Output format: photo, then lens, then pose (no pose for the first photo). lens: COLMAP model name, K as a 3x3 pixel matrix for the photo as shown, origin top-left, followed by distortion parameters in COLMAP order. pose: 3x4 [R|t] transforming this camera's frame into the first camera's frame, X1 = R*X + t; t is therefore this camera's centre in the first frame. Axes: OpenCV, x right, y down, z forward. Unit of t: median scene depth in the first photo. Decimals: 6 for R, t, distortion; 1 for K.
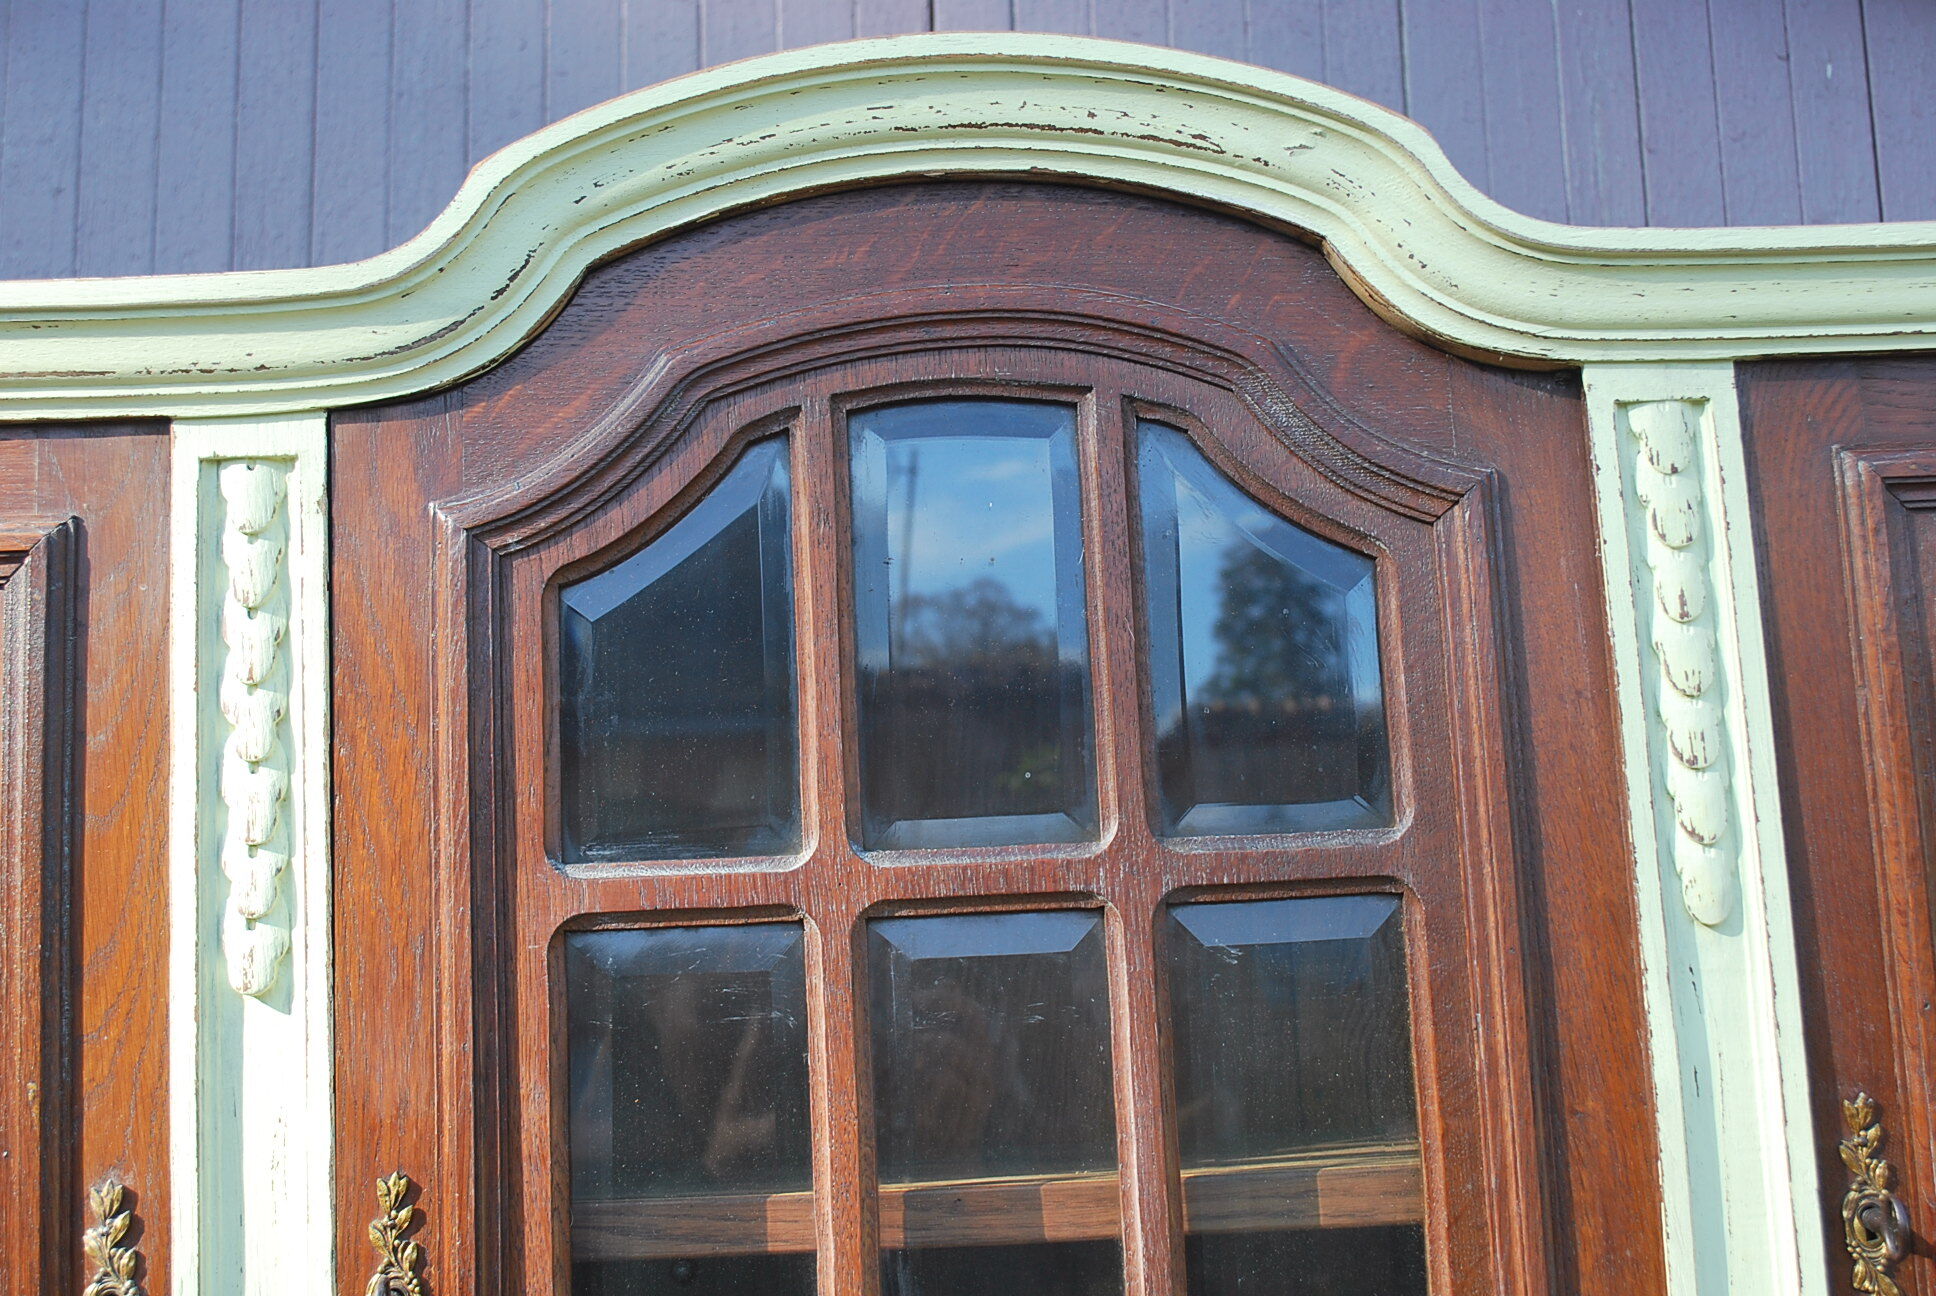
lens RADIAL K [[2434.1, 0, 963.0], [0, 2434.1, 628.6], [0, 0, 1]] dist [-0.028416, -0.029390]
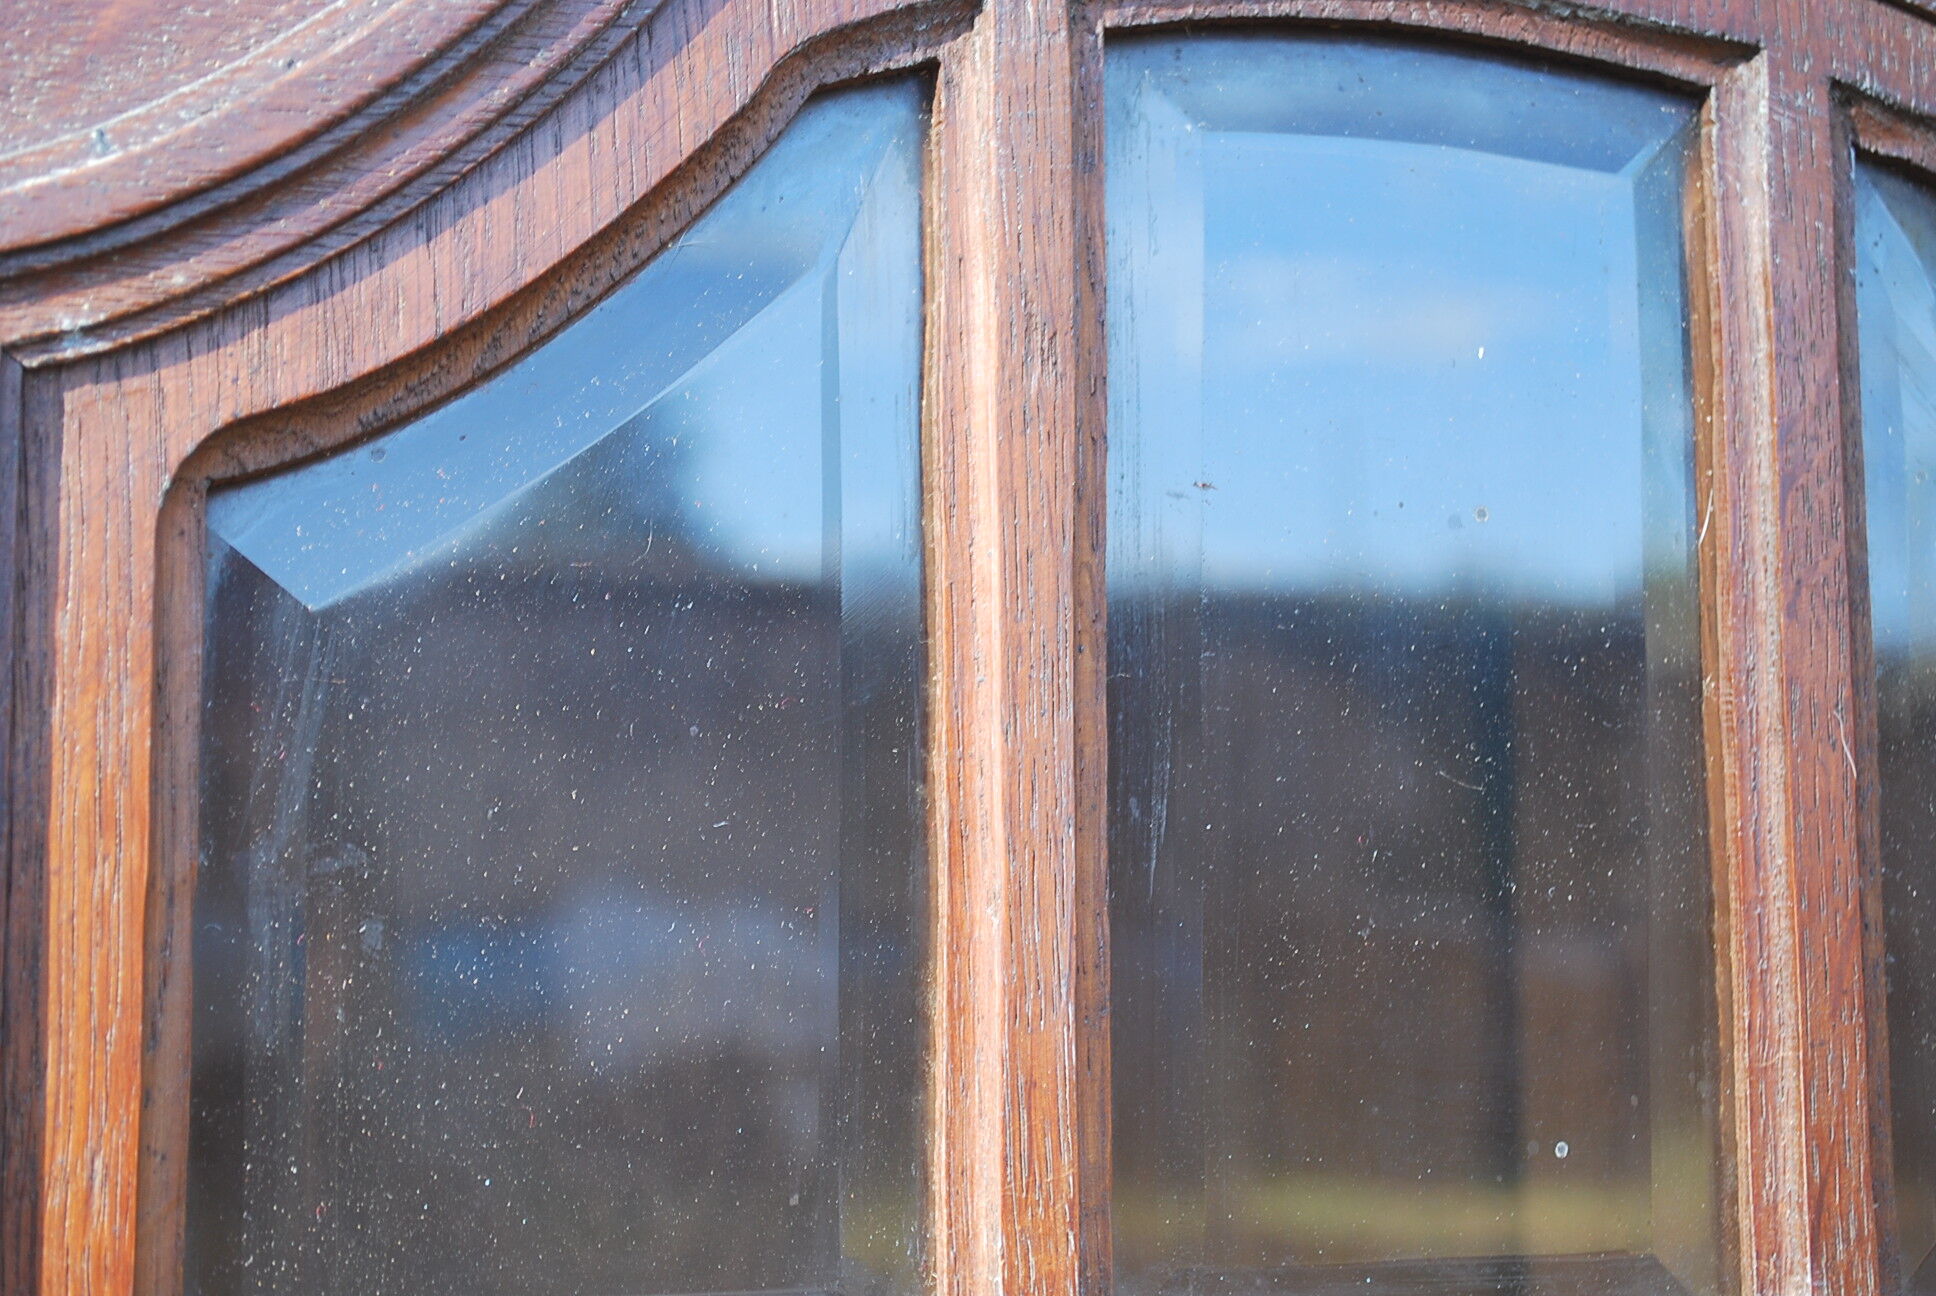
lens RADIAL K [[3435.1, 0, 968.0], [0, 3435.1, 648.0], [0, 0, 1]] dist [0.000936, 0.124712]
pose [[0.958645, 0.071036, 0.275598, -0.192634], [-0.081032, 0.996397, 0.025039, -0.015824], [-0.272826, -0.046336, 0.960947, 0.560270]]
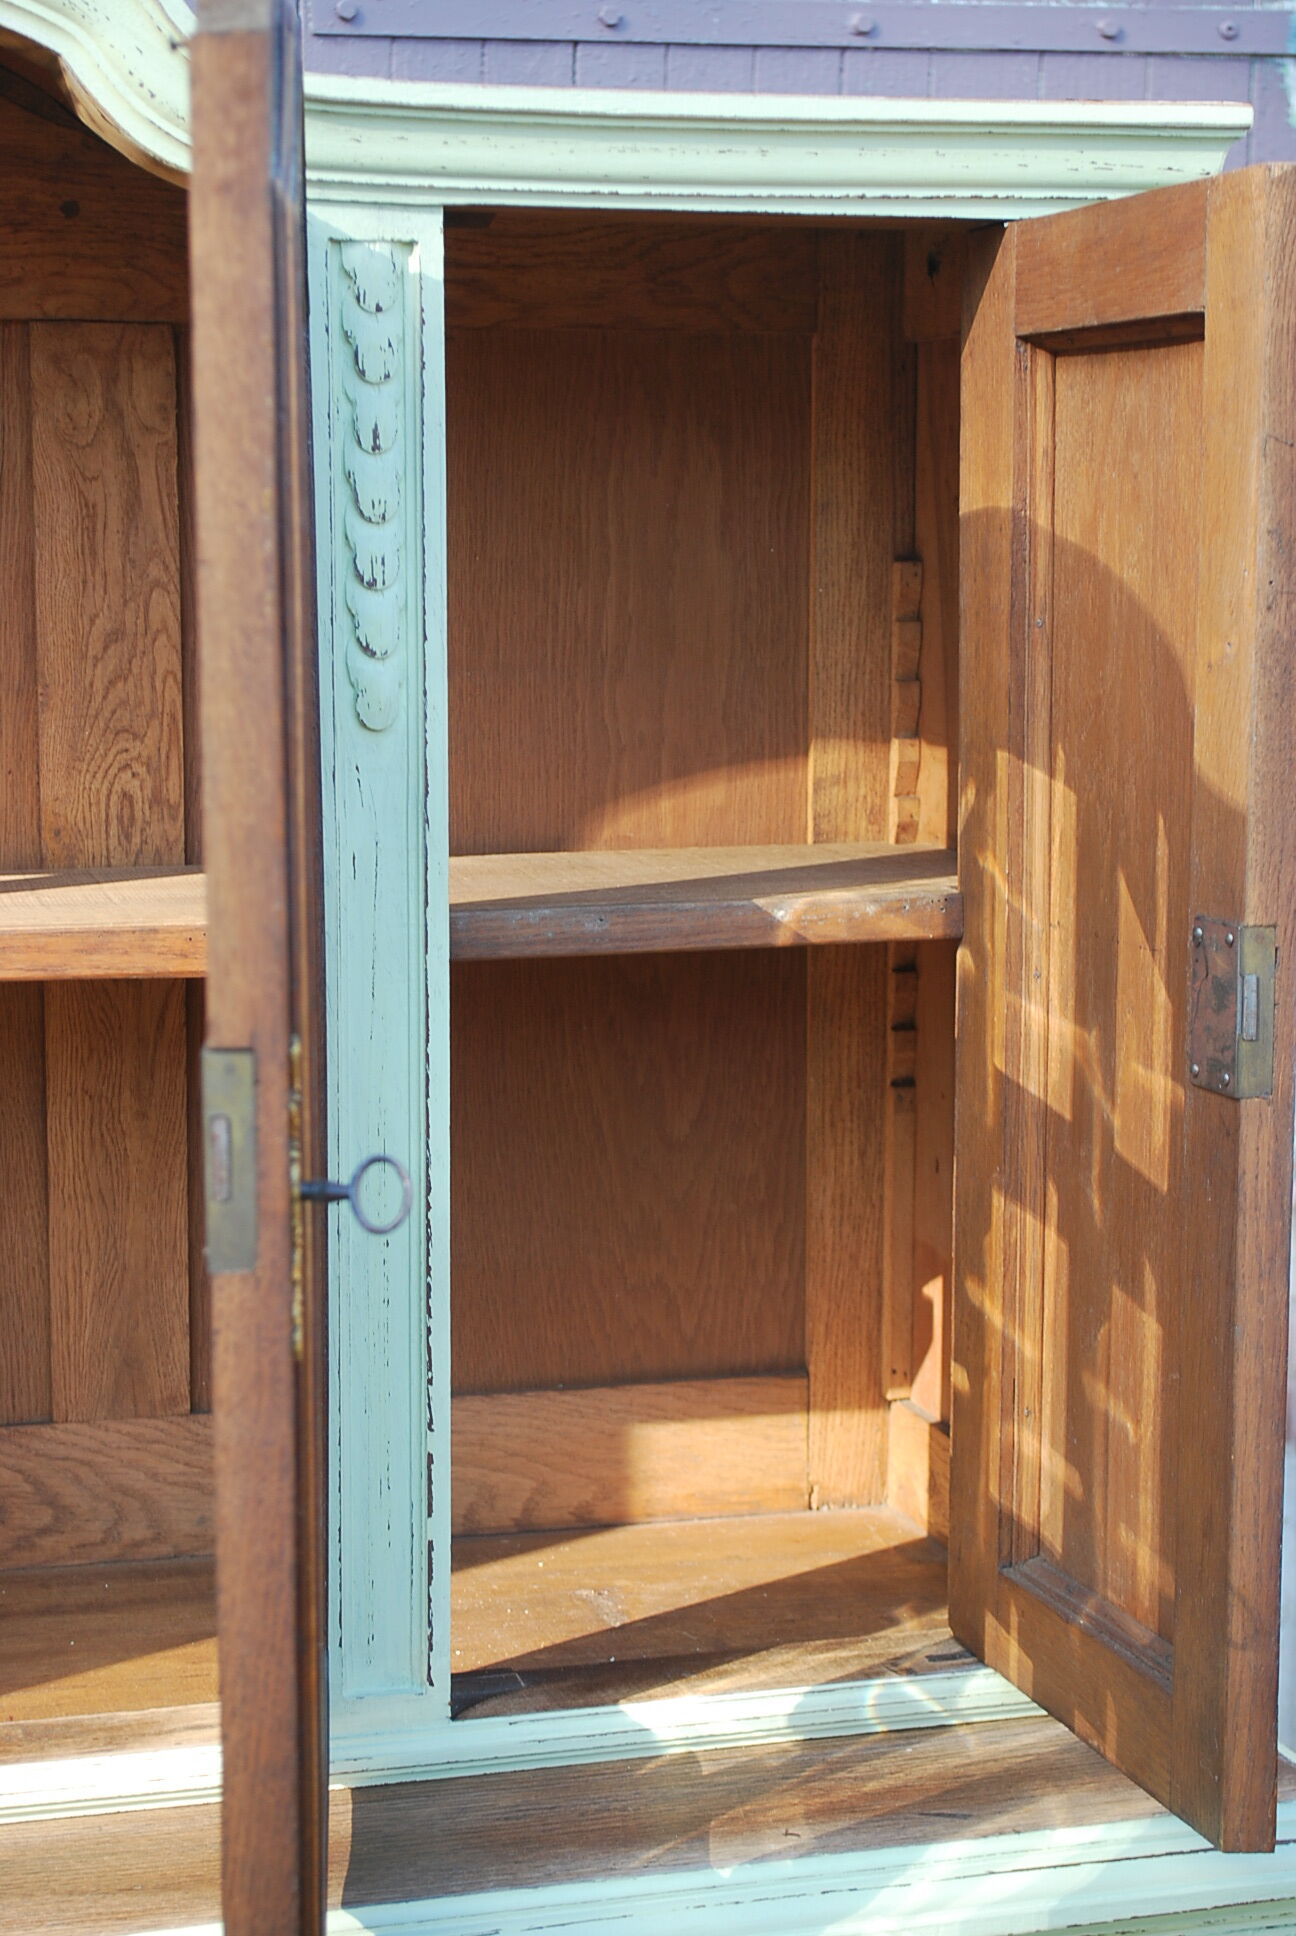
lens RADIAL K [[3435.1, 0, 648.0], [0, 3435.1, 968.0], [0, 0, 1]] dist [0.000936, 0.124712]
pose [[0.968656, 0.019669, 0.247626, 0.037983], [-0.087029, 0.960550, 0.264139, -0.201056], [-0.232662, -0.277410, 0.932155, -0.537900]]
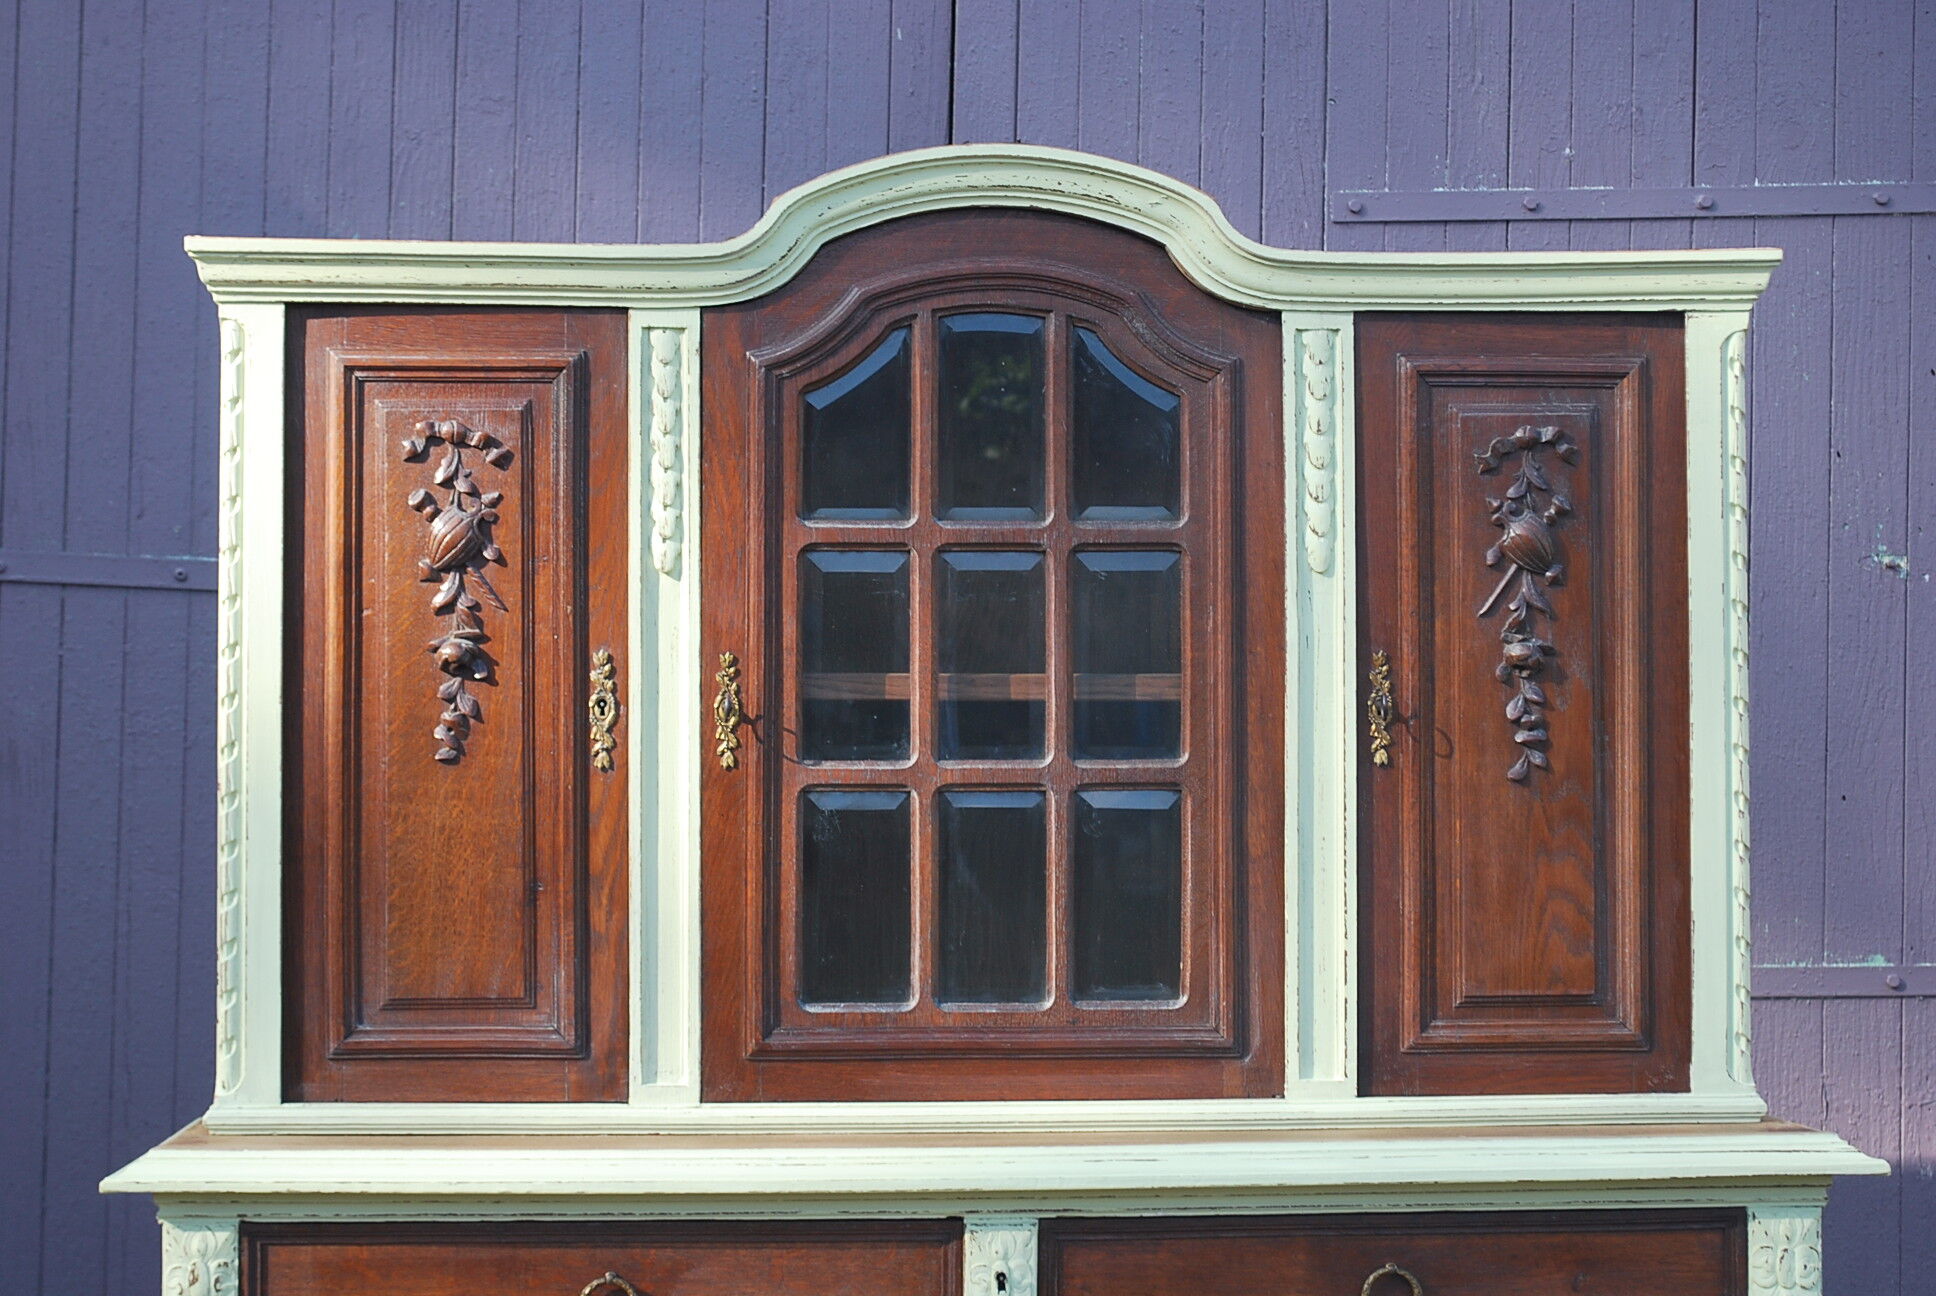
lens RADIAL K [[3972.4, 0, 968.0], [0, 3972.4, 648.0], [0, 0, 1]] dist [0.014643, 0.461923]
pose [[0.998487, 0.046351, 0.029576, -0.114480], [-0.049807, 0.990335, 0.129447, -0.260194], [-0.023291, -0.130725, 0.991145, -2.571135]]
